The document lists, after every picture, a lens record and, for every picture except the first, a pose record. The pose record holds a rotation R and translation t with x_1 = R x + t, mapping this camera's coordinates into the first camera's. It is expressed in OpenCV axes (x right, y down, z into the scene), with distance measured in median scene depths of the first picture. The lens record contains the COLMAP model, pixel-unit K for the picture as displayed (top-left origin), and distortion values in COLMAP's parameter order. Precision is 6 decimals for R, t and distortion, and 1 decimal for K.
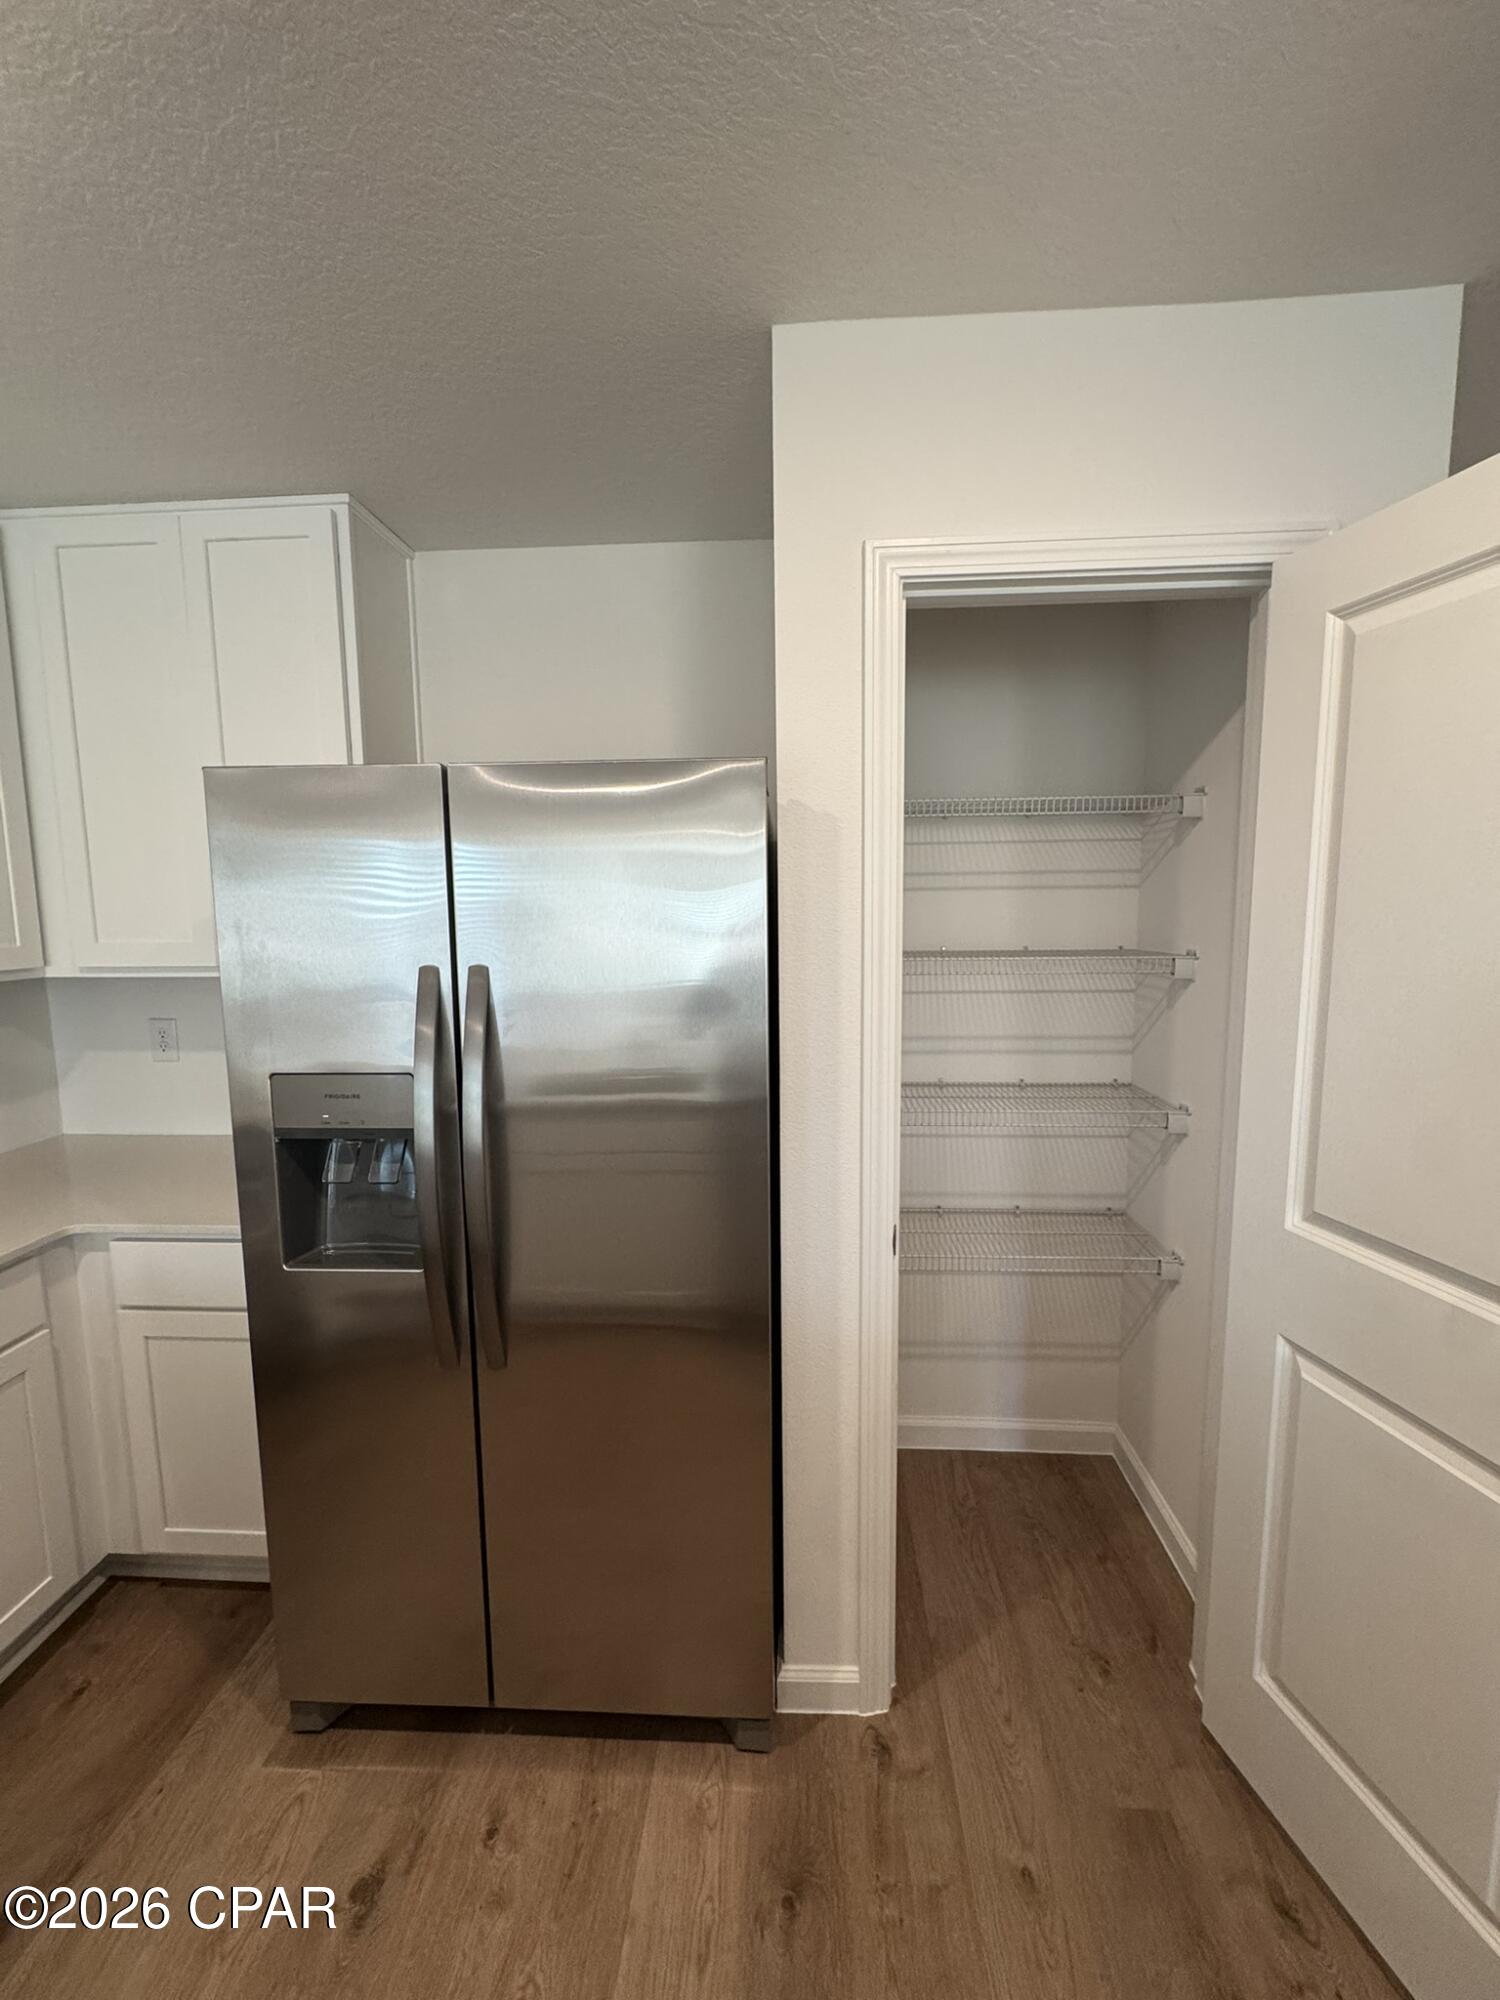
lens RADIAL K [[792.2, 0, 750.2], [0, 792.2, 1004.8], [0, 0, 1]] dist [0.001124, 0.000593]
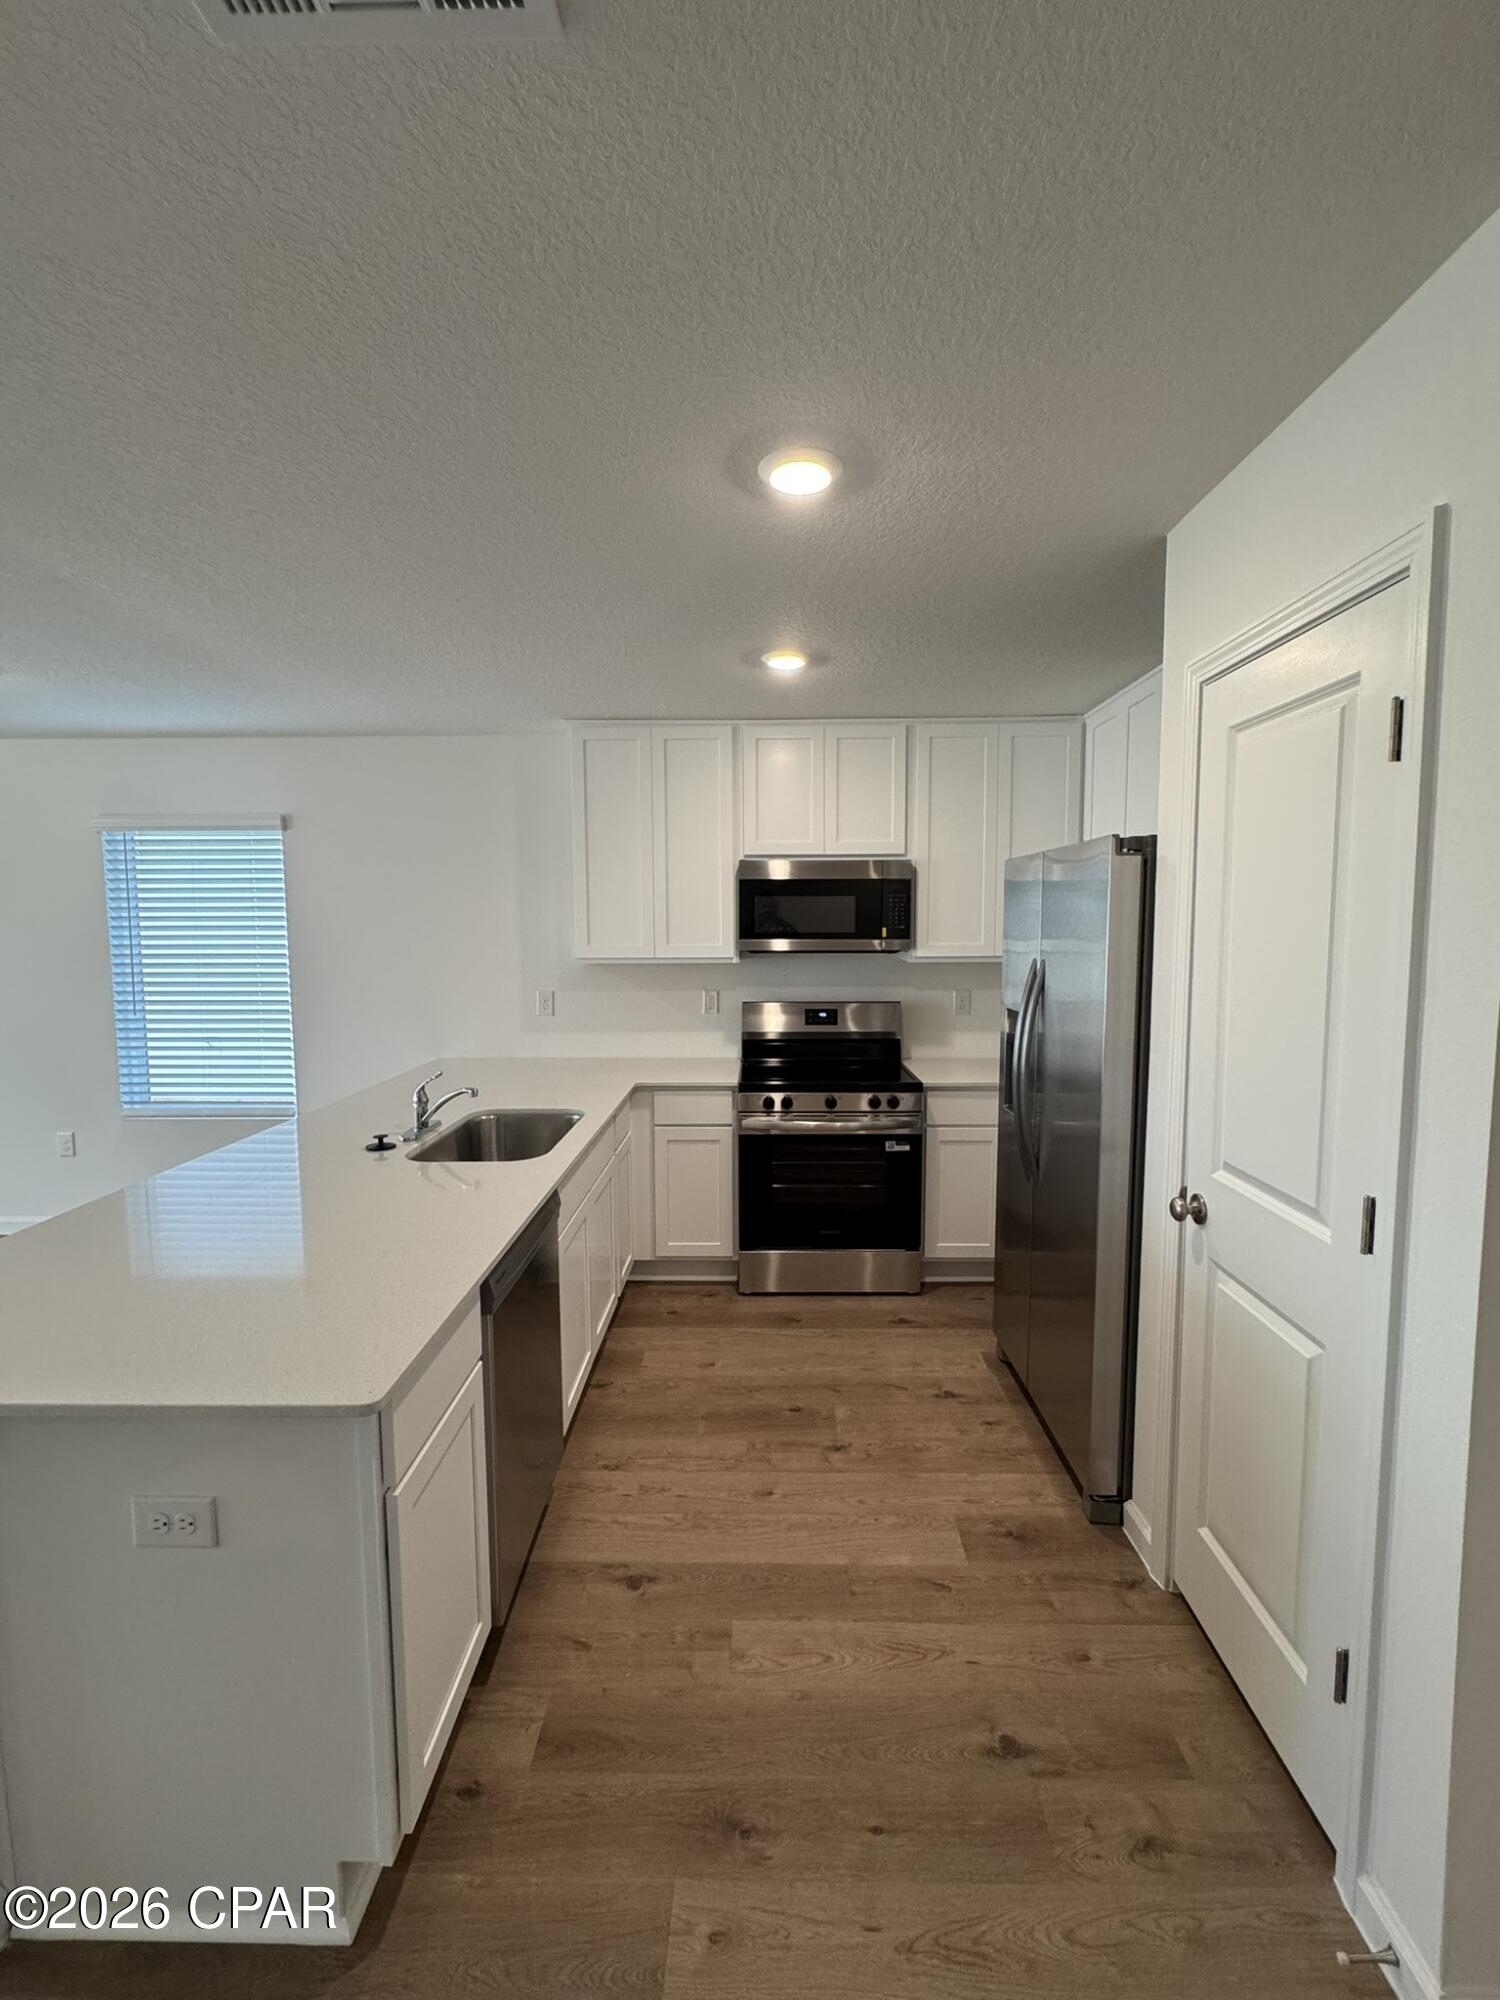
lens RADIAL K [[866.4, 0, 750.6], [0, 866.4, 993.6], [0, 0, 1]] dist [-0.001753, -0.000301]
pose [[0.038016, 0.089767, -0.995237, 1.407539], [-0.115917, 0.989630, 0.084833, -0.055208], [0.992531, 0.112140, 0.048028, 0.210693]]
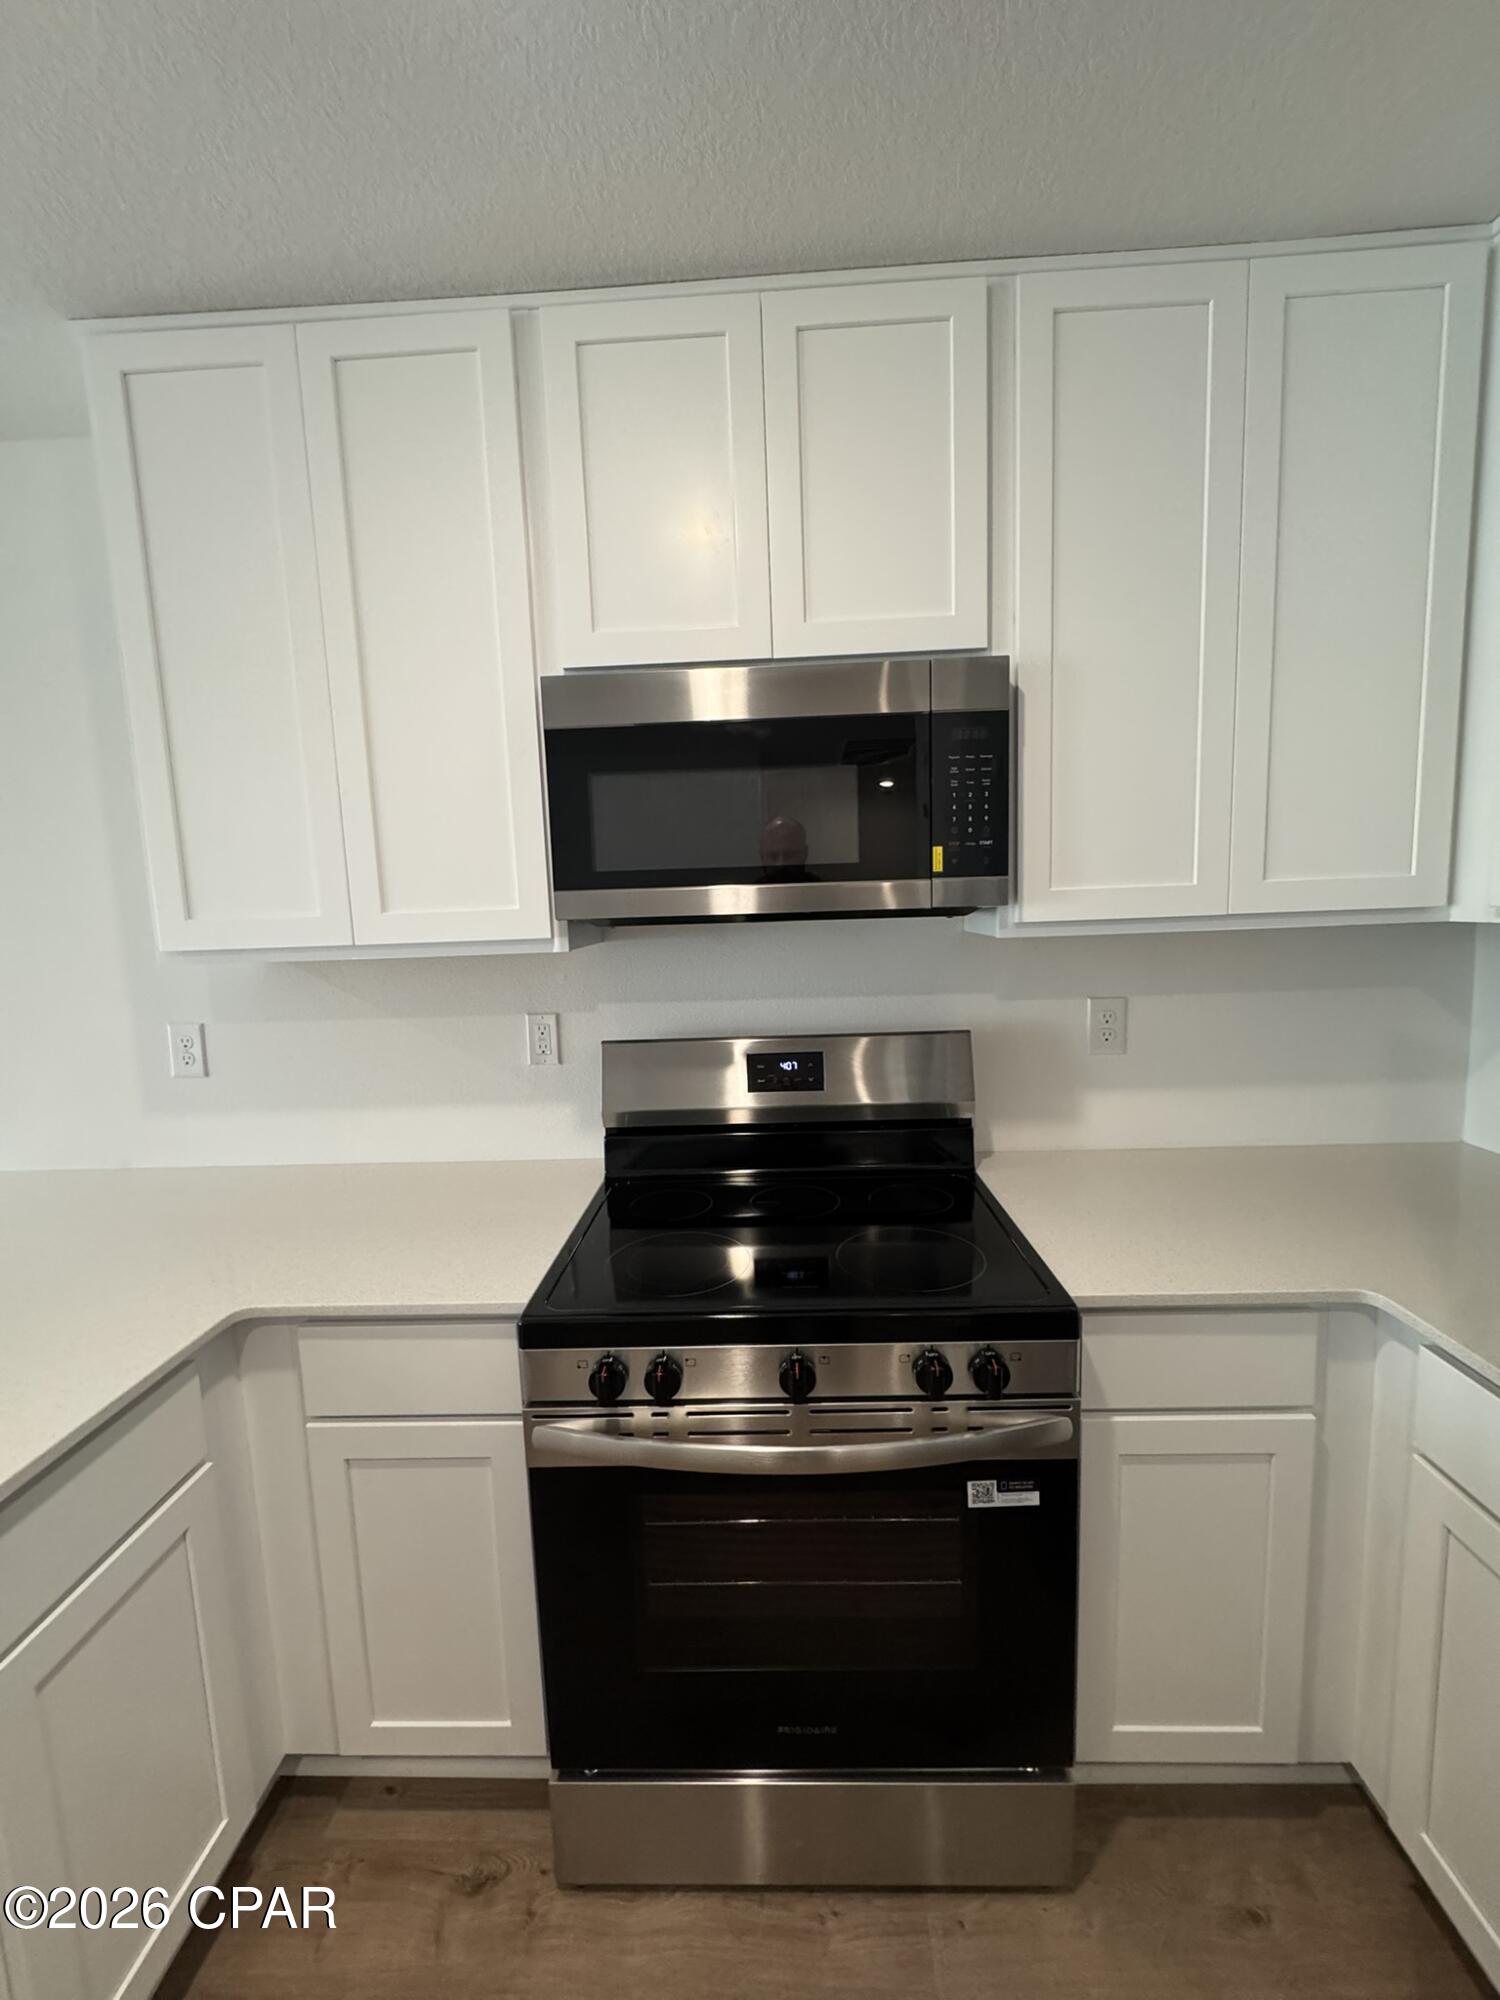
lens RADIAL K [[799.7, 0, 752.6], [0, 799.7, 997.3], [0, 0, 1]] dist [-0.001939, 0.000301]
pose [[0.023620, 0.122496, -0.992188, -0.259797], [-0.085693, 0.989060, 0.120070, -0.001073], [0.996042, 0.082188, 0.033859, 0.485662]]
